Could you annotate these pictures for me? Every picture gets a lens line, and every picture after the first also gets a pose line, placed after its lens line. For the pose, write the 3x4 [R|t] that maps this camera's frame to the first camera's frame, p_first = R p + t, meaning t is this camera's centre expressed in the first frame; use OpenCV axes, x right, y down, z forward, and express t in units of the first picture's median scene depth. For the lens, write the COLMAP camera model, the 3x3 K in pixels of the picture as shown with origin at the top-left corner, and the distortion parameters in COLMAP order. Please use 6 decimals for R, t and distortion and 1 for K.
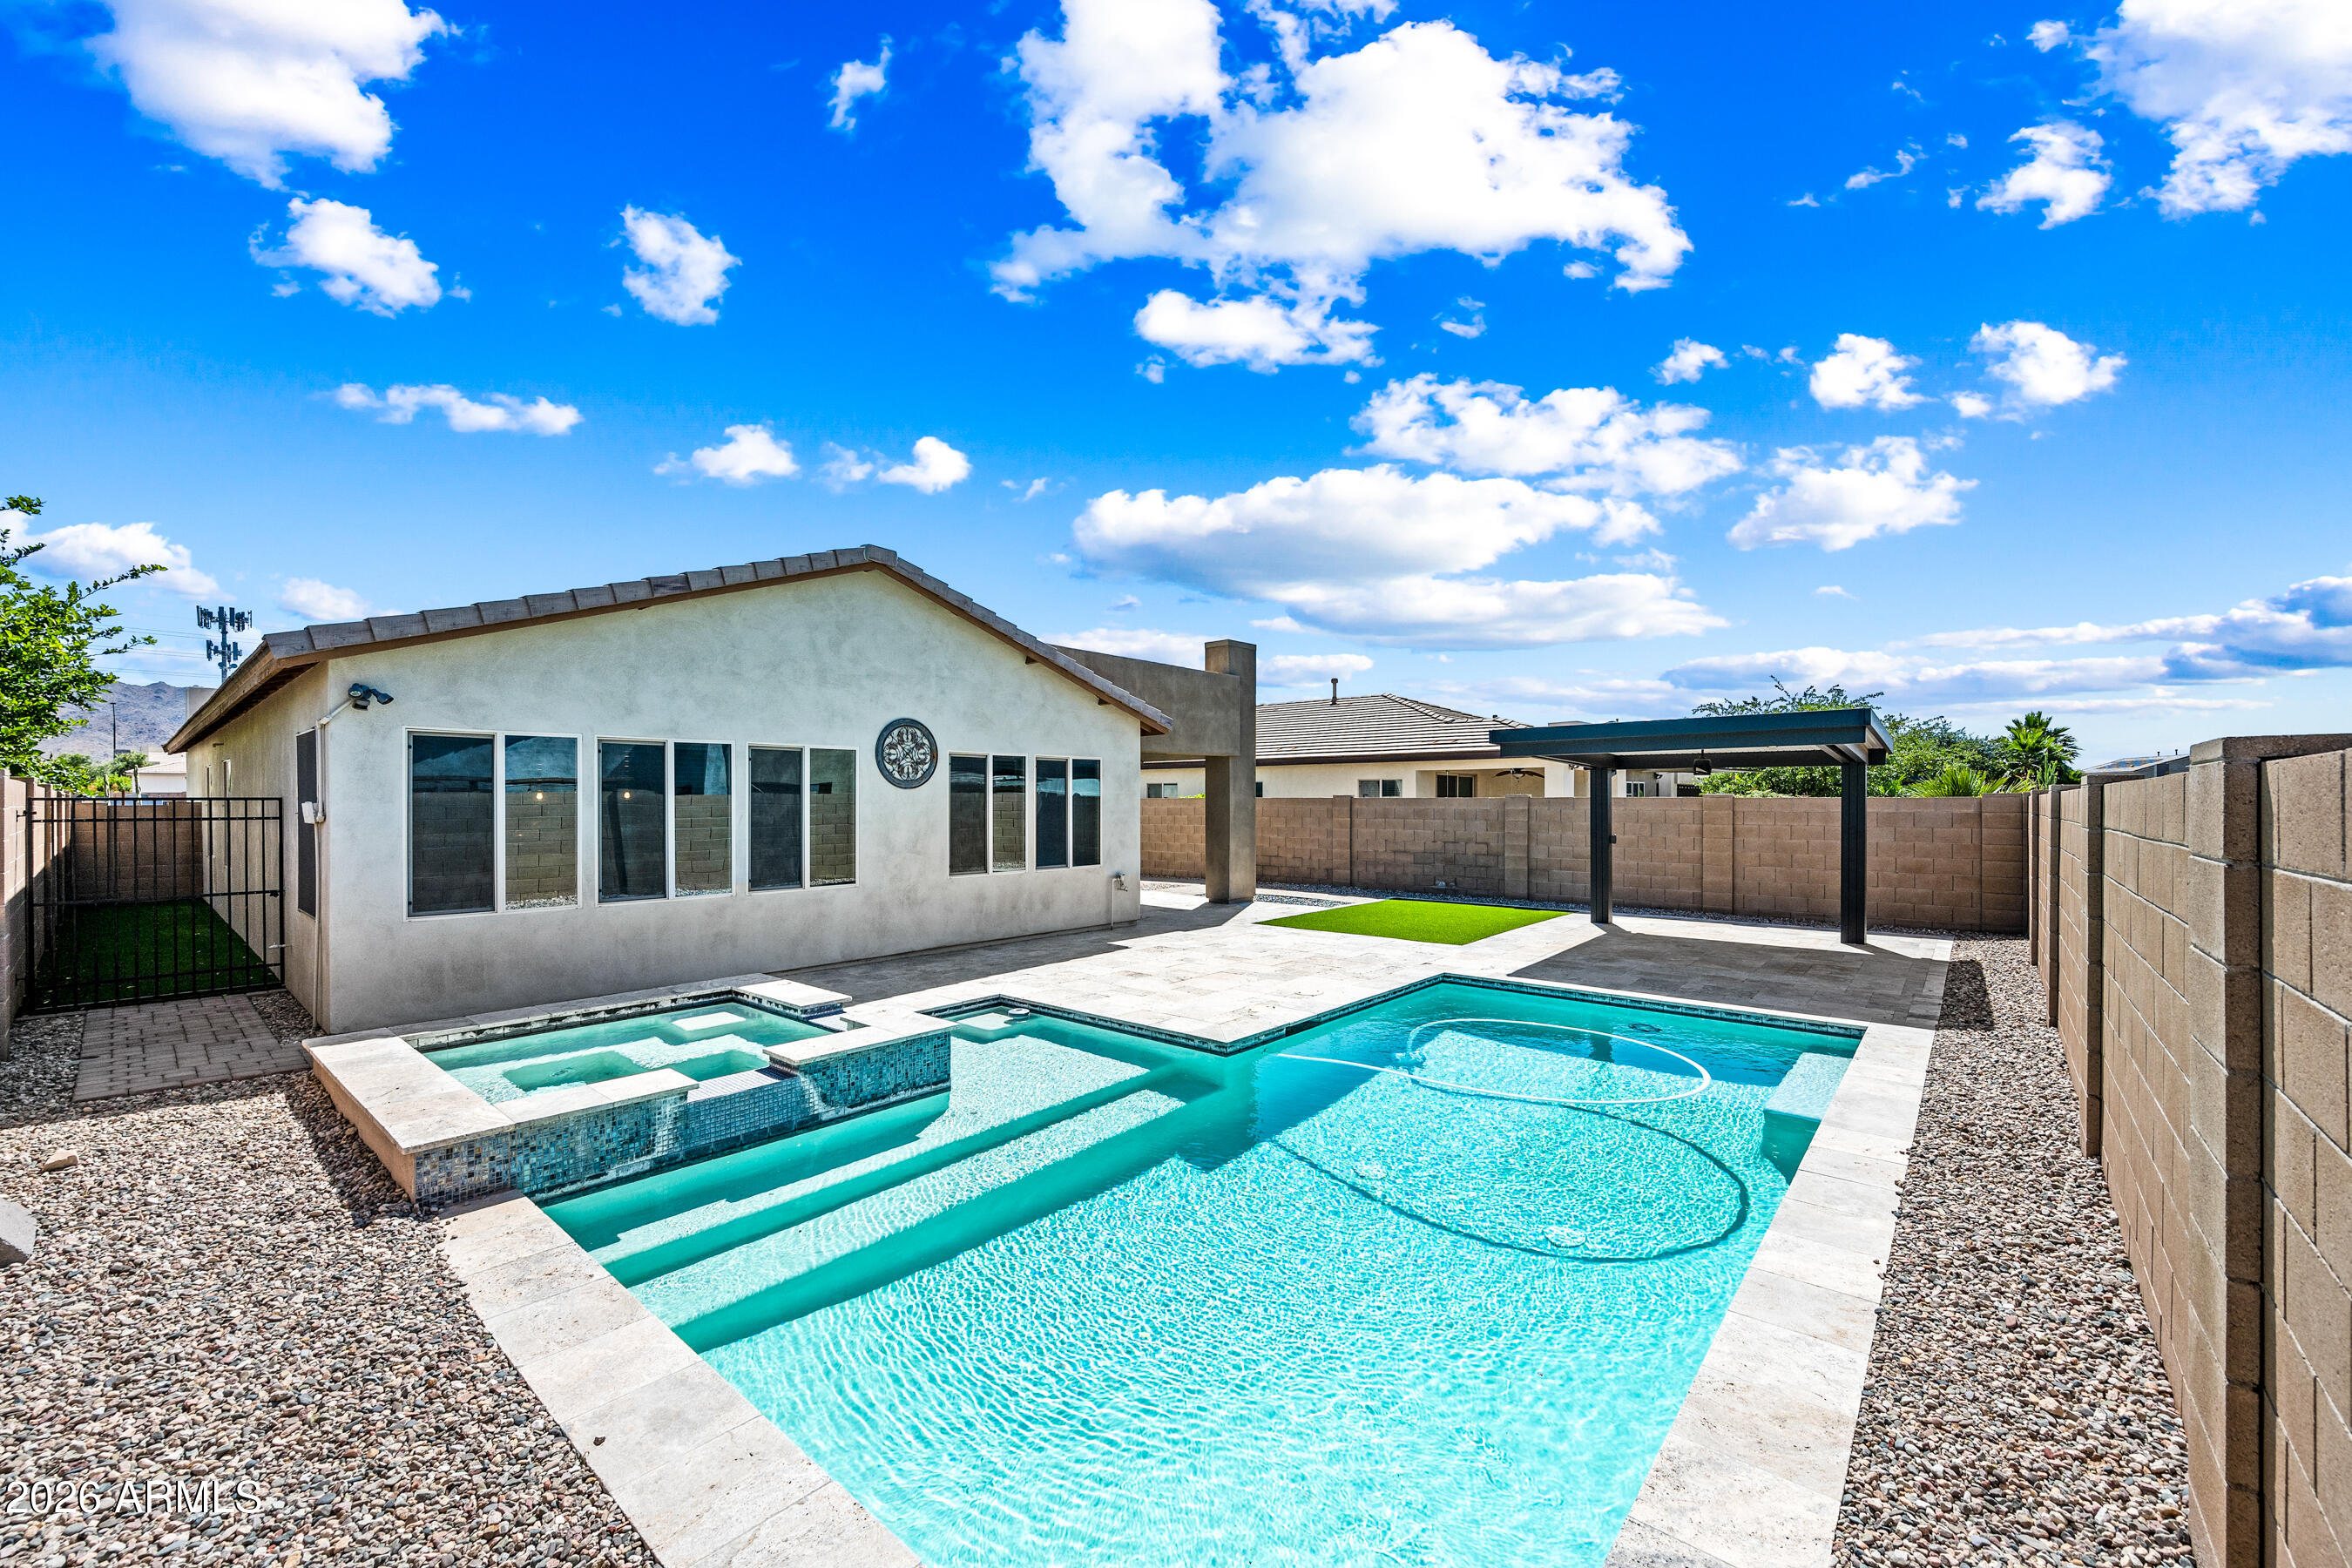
lens RADIAL K [[940.9, 0, 1198.6], [0, 940.9, 786.2], [0, 0, 1]] dist [-0.000693, 0.000132]
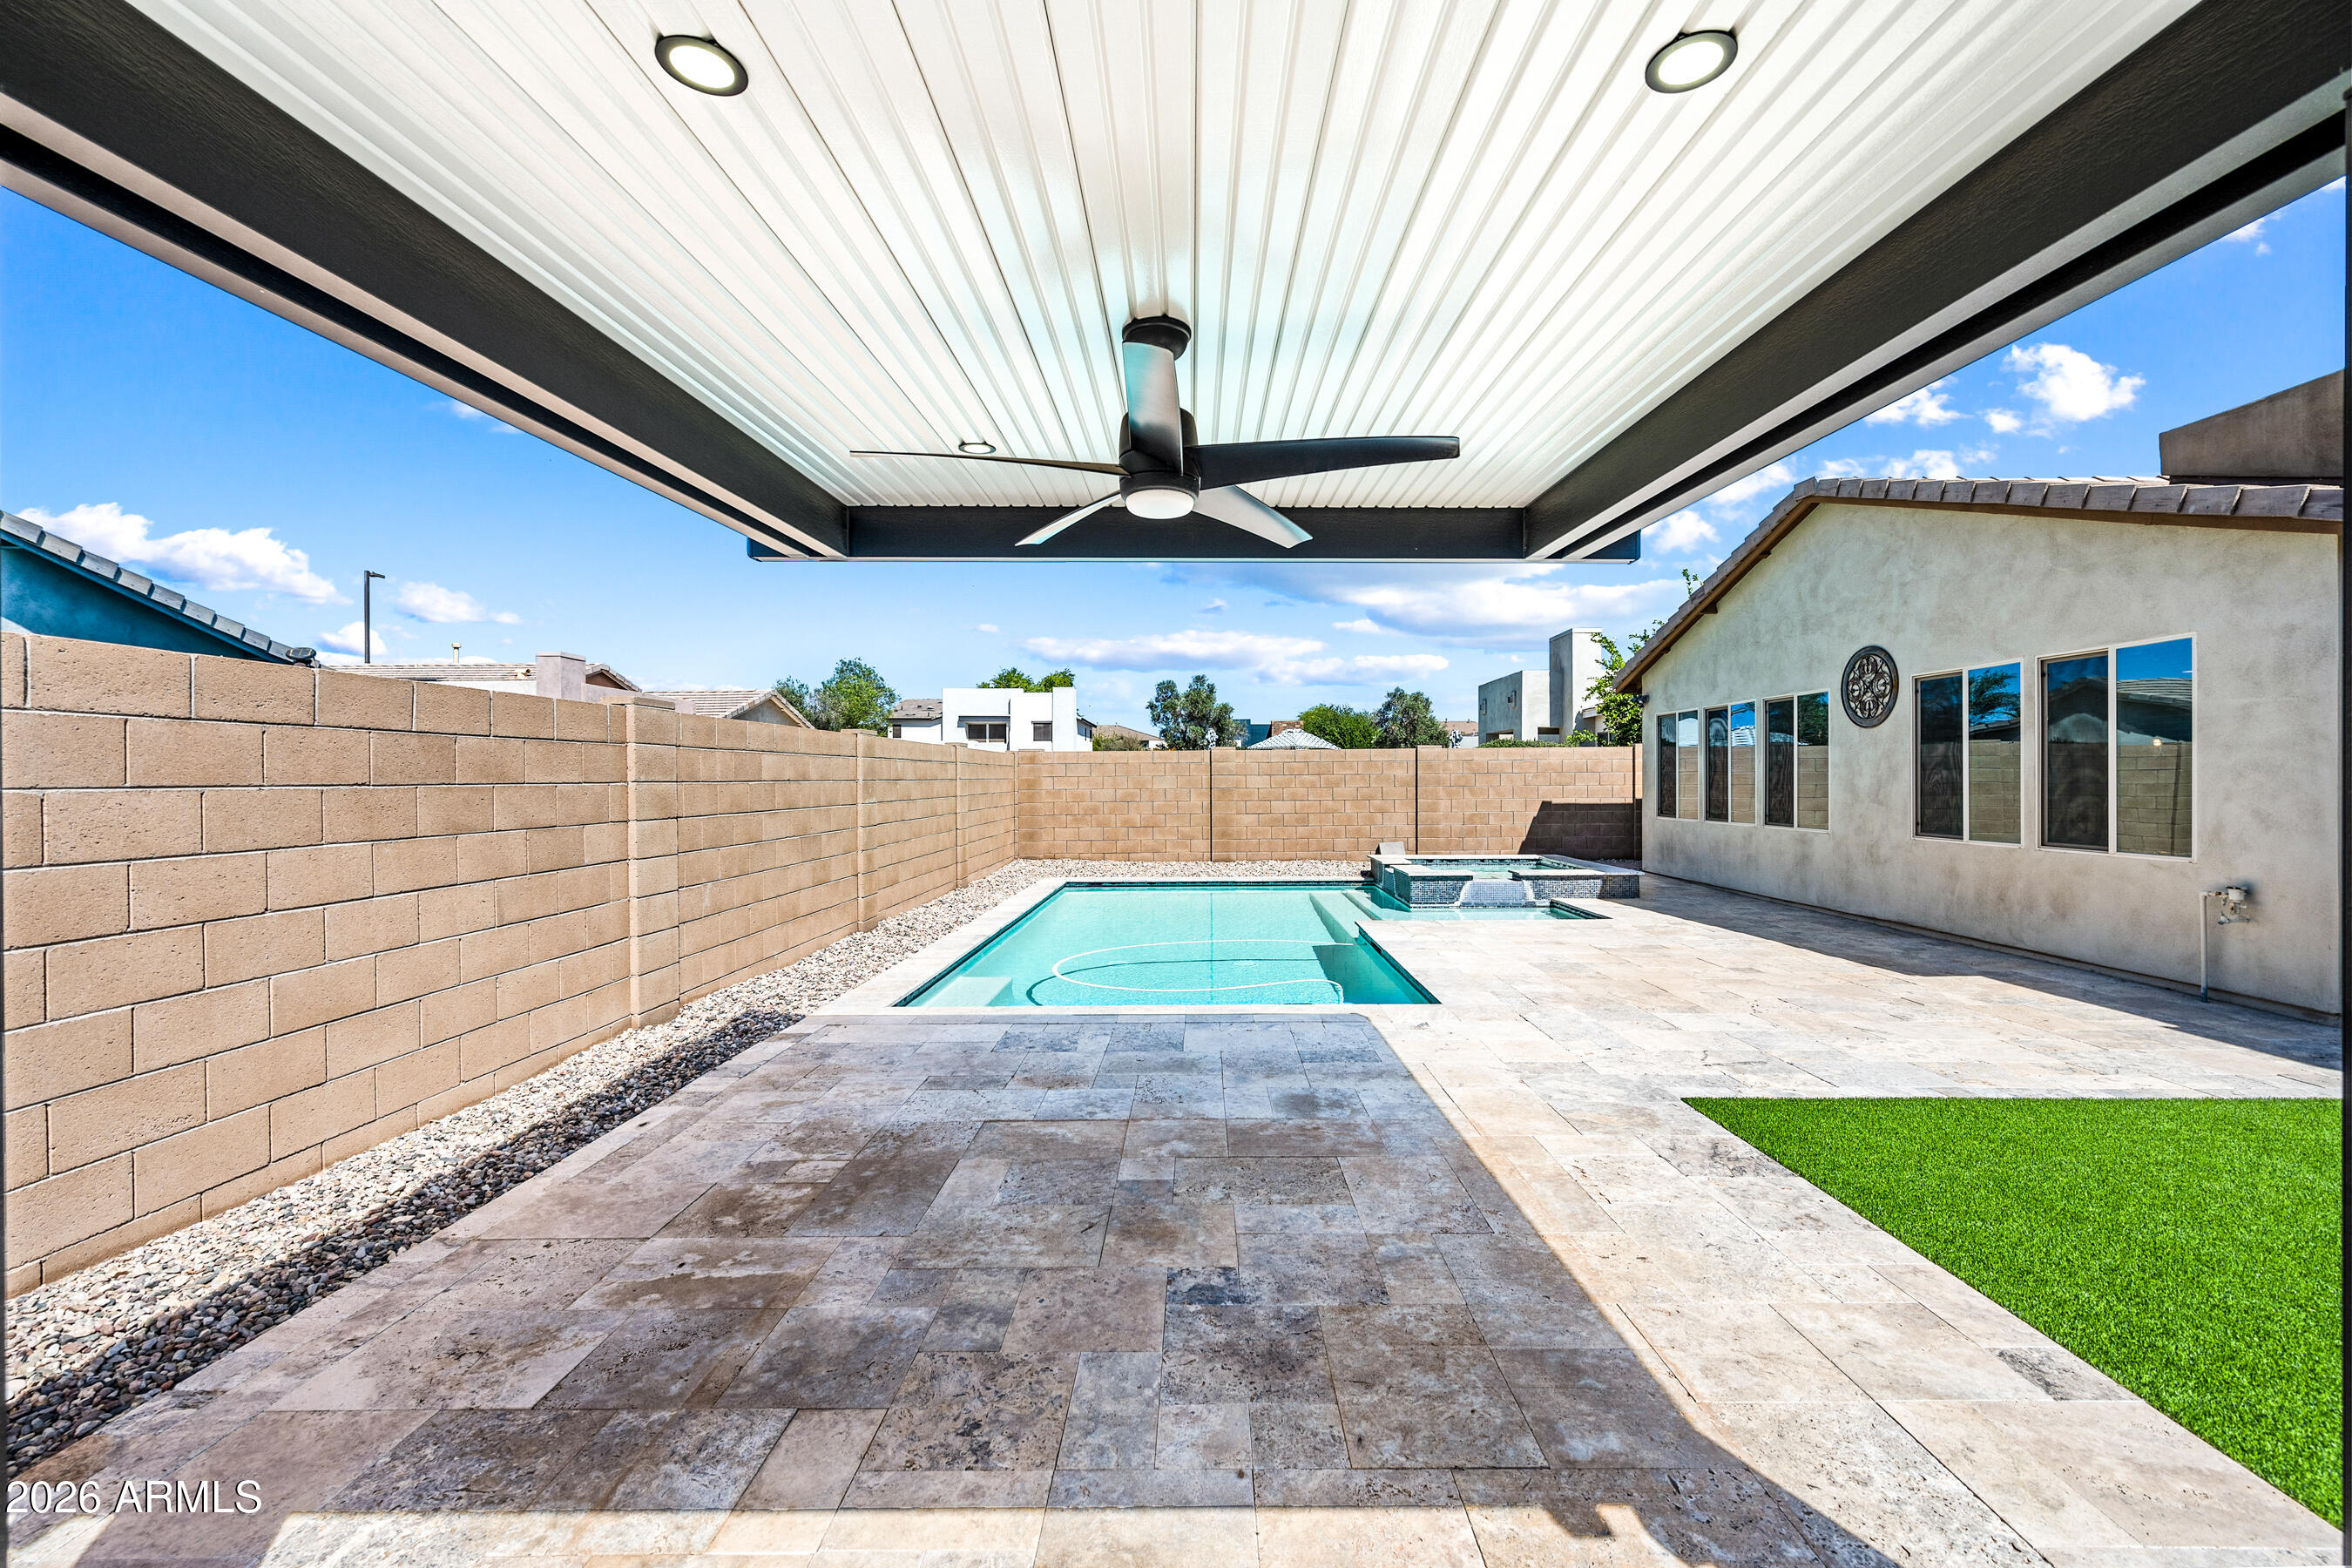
lens RADIAL K [[940.9, 0, 1198.6], [0, 940.9, 786.2], [0, 0, 1]] dist [-0.000693, 0.000132]
pose [[-0.769107, 0.007086, -0.639081, 0.716214], [0.010313, 0.999946, -0.001324, 0.051061], [0.639037, -0.007609, -0.769138, 1.270971]]
